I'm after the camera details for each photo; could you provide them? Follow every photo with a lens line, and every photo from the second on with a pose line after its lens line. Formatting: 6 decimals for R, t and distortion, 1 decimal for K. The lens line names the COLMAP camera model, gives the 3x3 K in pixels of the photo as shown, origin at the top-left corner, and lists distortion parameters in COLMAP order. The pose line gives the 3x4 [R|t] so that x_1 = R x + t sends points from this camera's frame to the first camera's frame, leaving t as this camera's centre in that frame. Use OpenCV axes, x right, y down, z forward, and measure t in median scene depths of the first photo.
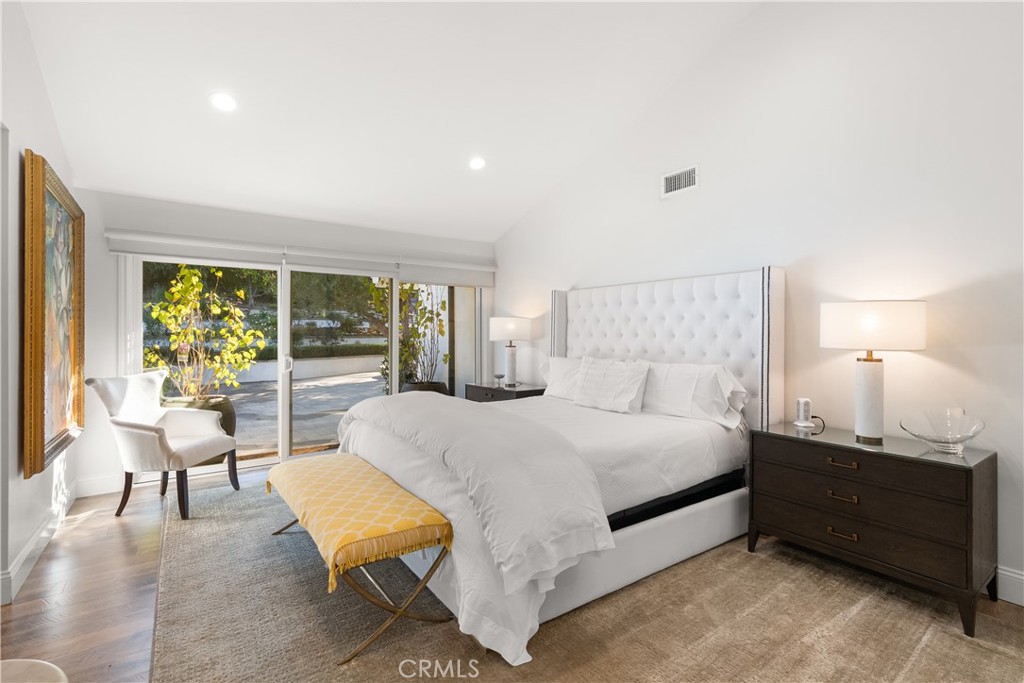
lens RADIAL K [[472.3, 0, 513.7], [0, 472.3, 340.4], [0, 0, 1]] dist [-0.005081, 0.000325]
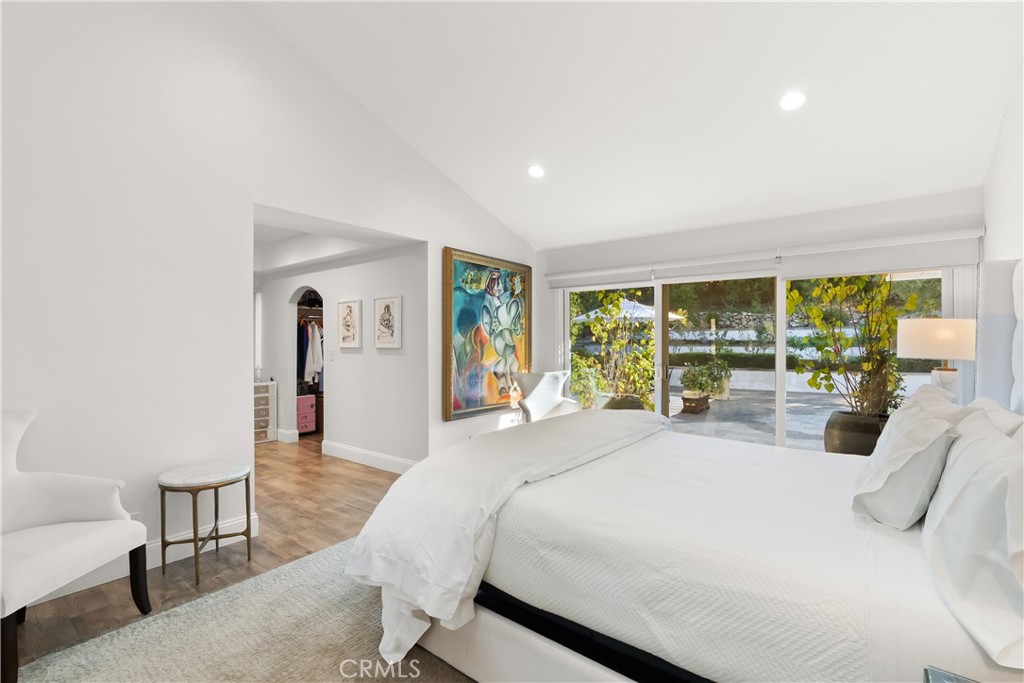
lens RADIAL K [[472.3, 0, 512.5], [0, 472.3, 338.9], [0, 0, 1]] dist [-0.005081, 0.000325]
pose [[0.268462, -0.003293, -0.963285, 0.476274], [-0.009716, 0.999934, -0.006127, -0.017635], [0.963241, 0.011004, 0.268412, 0.414728]]
